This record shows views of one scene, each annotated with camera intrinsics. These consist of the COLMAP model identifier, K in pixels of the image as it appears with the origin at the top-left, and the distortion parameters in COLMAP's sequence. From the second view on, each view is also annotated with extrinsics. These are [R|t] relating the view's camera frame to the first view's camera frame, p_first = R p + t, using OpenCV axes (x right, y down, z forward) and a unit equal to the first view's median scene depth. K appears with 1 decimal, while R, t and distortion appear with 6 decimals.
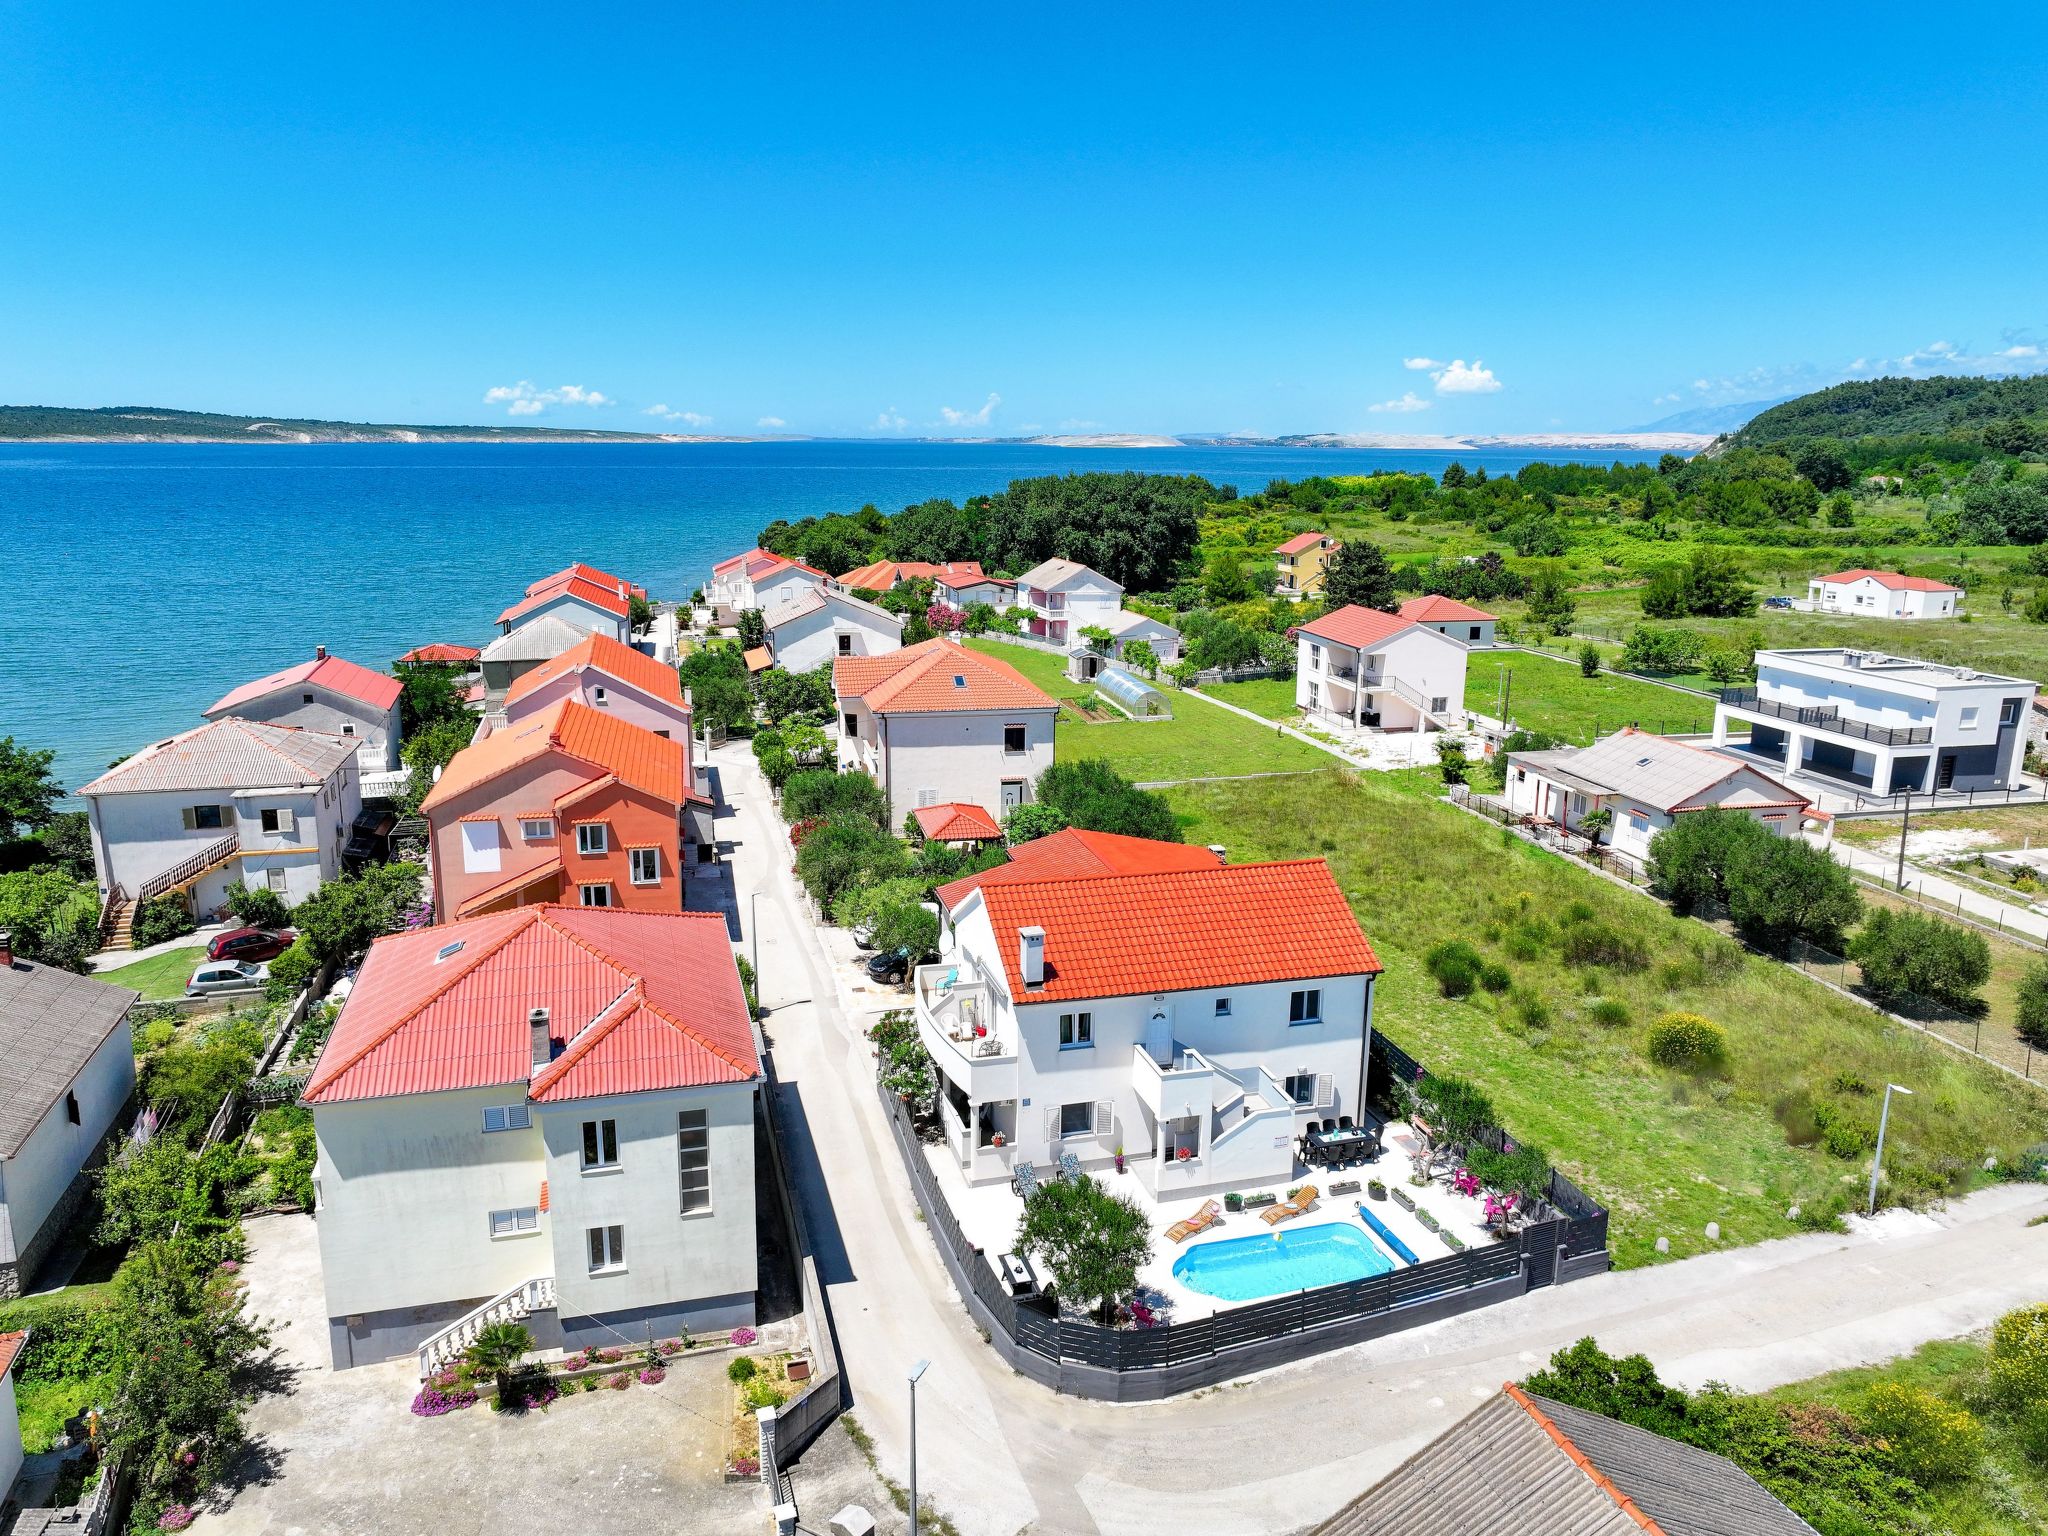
lens RADIAL K [[1450.0, 0, 1030.7], [0, 1450.0, 768.8], [0, 0, 1]] dist [-0.002108, 0.018755]
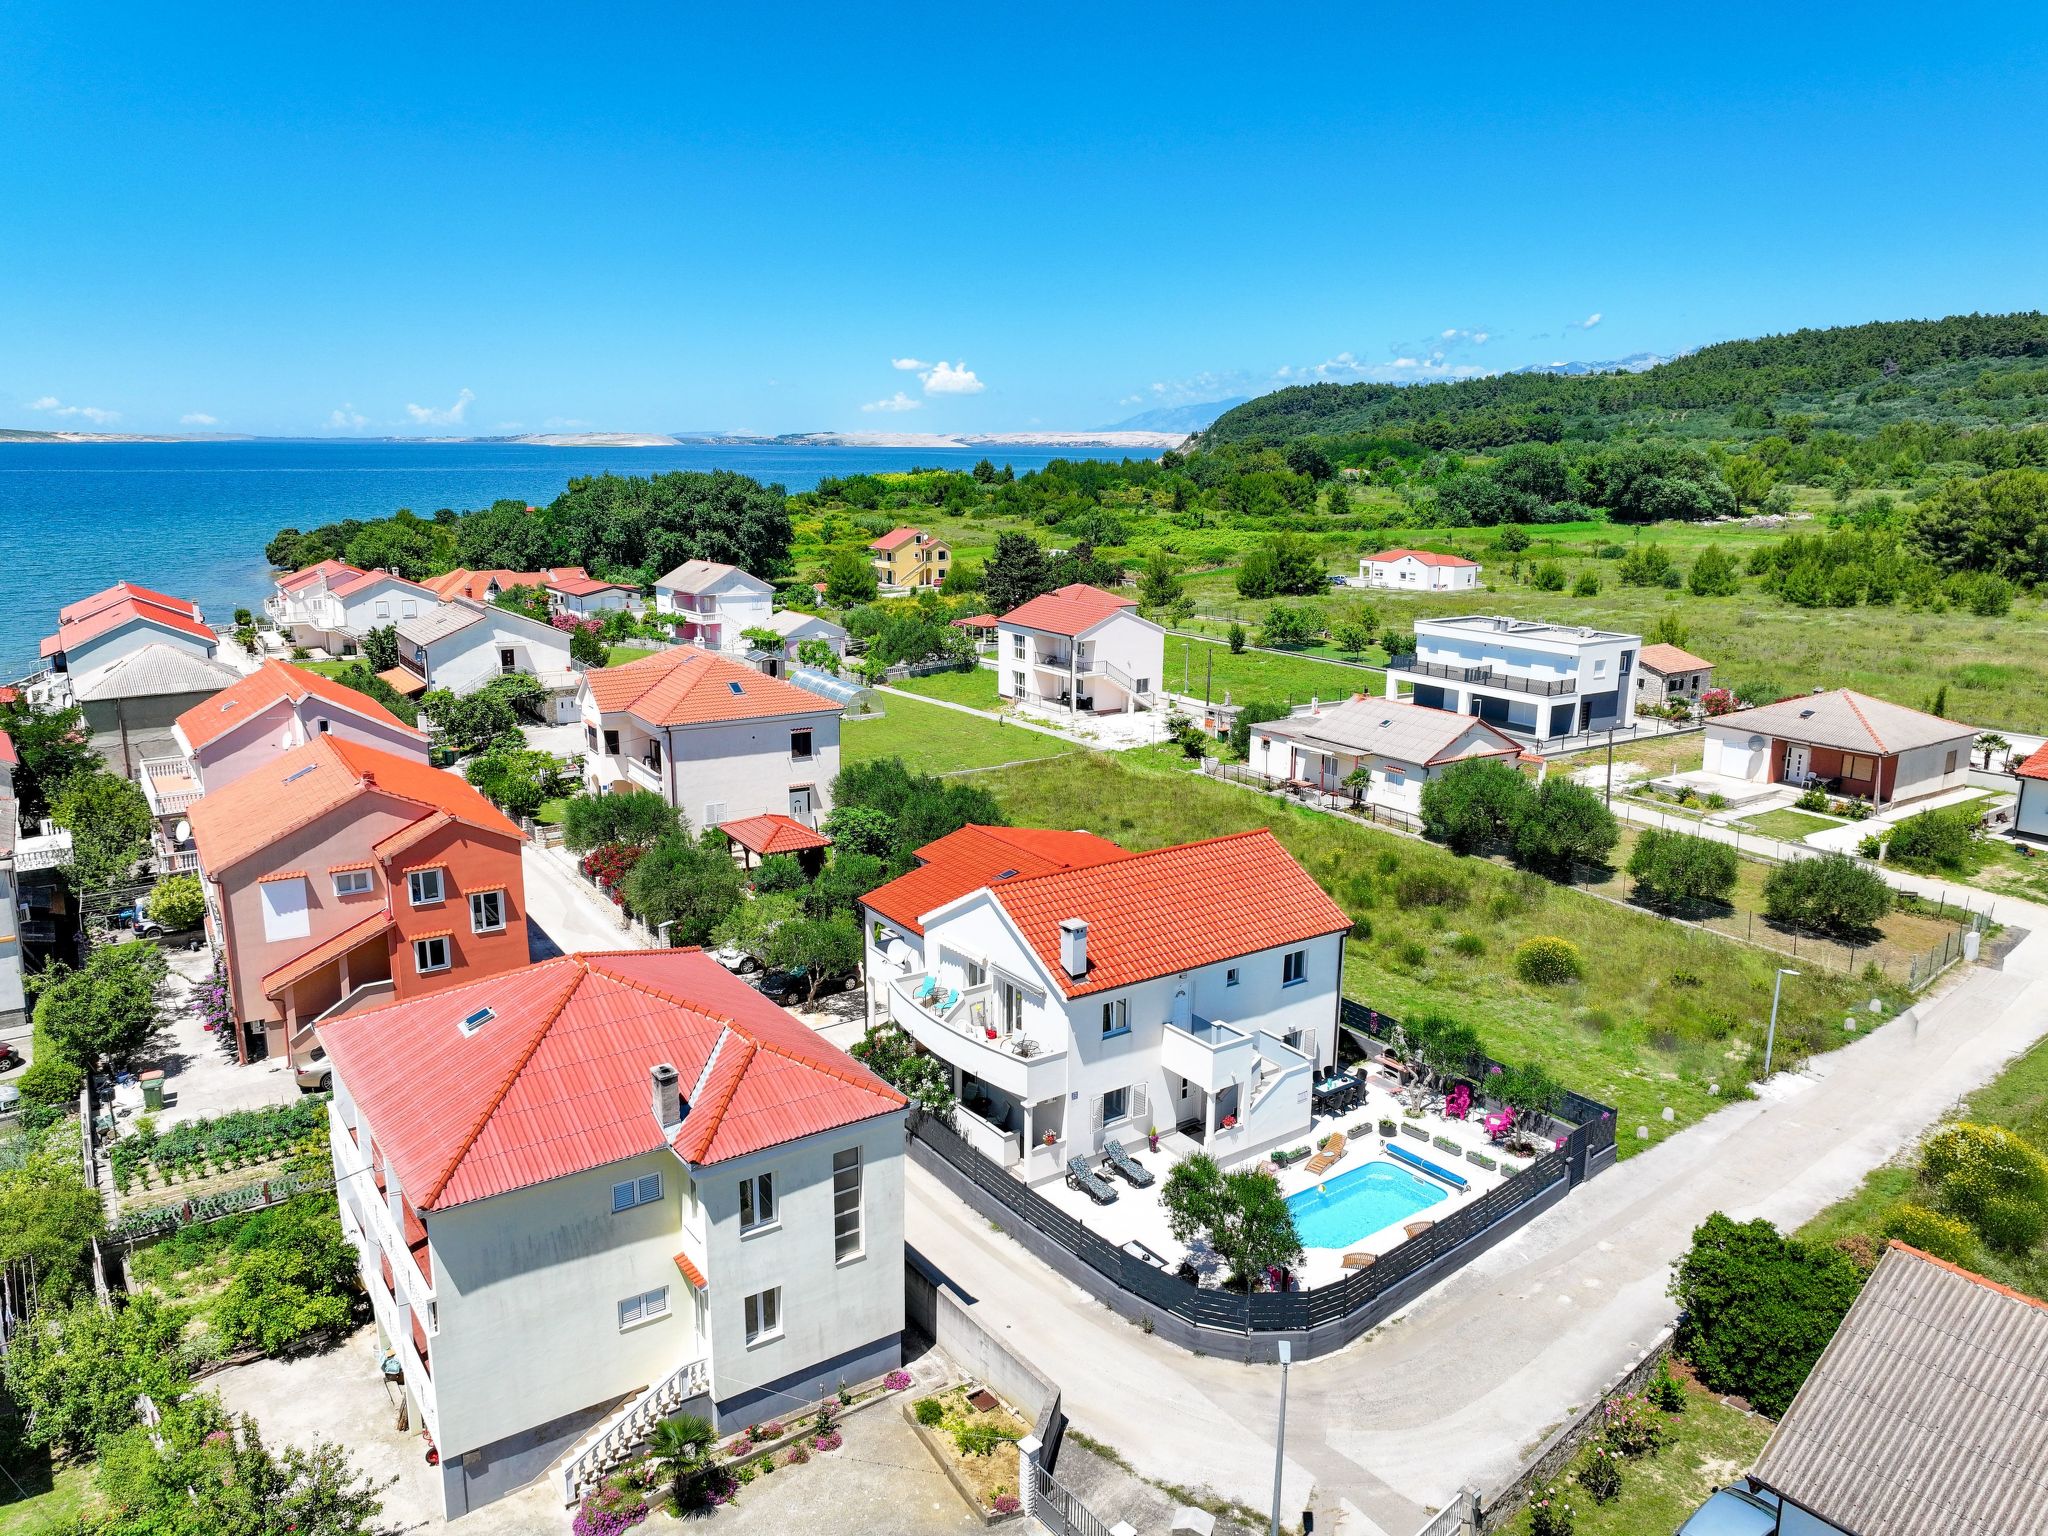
lens RADIAL K [[1450.0, 0, 1030.7], [0, 1450.0, 768.8], [0, 0, 1]] dist [-0.002108, 0.018755]
pose [[0.942033, -0.076790, 0.326616, -0.203143], [0.076539, 0.996973, 0.013641, -0.006192], [-0.326675, 0.012148, 0.945059, 0.038152]]
